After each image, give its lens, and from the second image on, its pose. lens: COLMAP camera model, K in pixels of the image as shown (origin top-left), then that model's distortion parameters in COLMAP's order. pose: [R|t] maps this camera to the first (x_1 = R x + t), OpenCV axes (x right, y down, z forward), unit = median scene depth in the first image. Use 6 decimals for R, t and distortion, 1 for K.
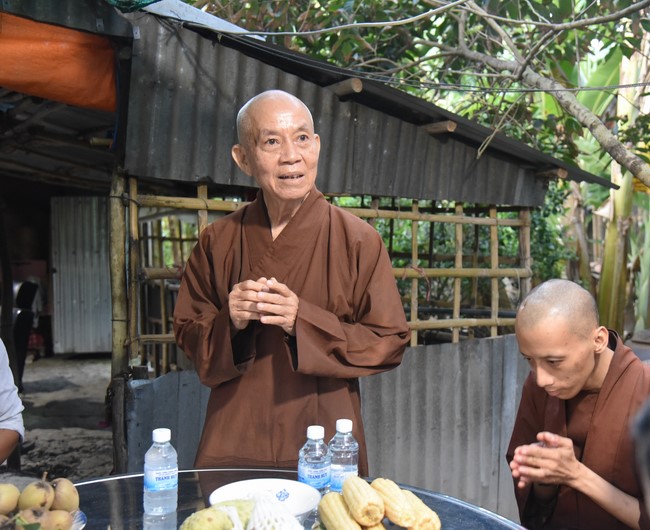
lens RADIAL K [[890.1, 0, 358.7], [0, 890.1, 263.7], [0, 0, 1]] dist [0.064803, 0.149358]
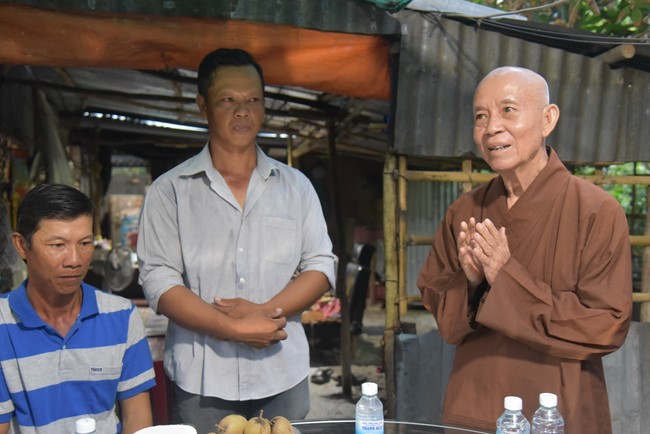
lens RADIAL K [[767.4, 0, 320.7], [0, 767.4, 217.7], [0, 0, 1]] dist [0.054650, 0.216821]
pose [[0.877311, -0.003761, -0.479907, 0.122478], [-0.001976, 0.999933, -0.011449, -0.005965], [0.479918, 0.010992, 0.877244, 0.089182]]
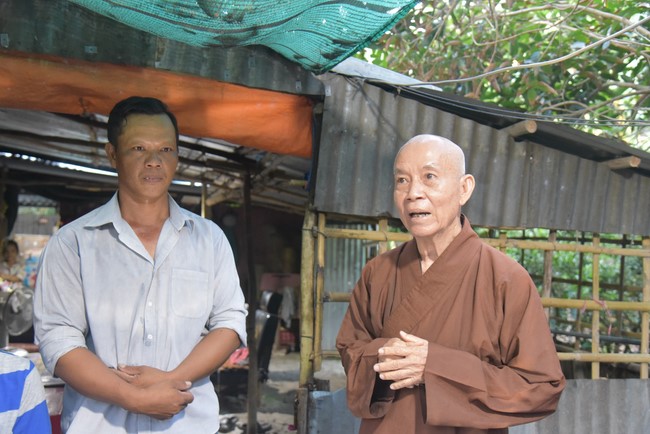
lens RADIAL K [[702.9, 0, 325.0], [0, 702.9, 217.0], [0, 0, 1]] dist [0.062868, 0.164317]
pose [[0.936488, 0.004674, -0.350668, 0.069516], [-0.032866, 0.996680, -0.074485, -0.022790], [0.349155, 0.081279, 0.933533, 0.145453]]
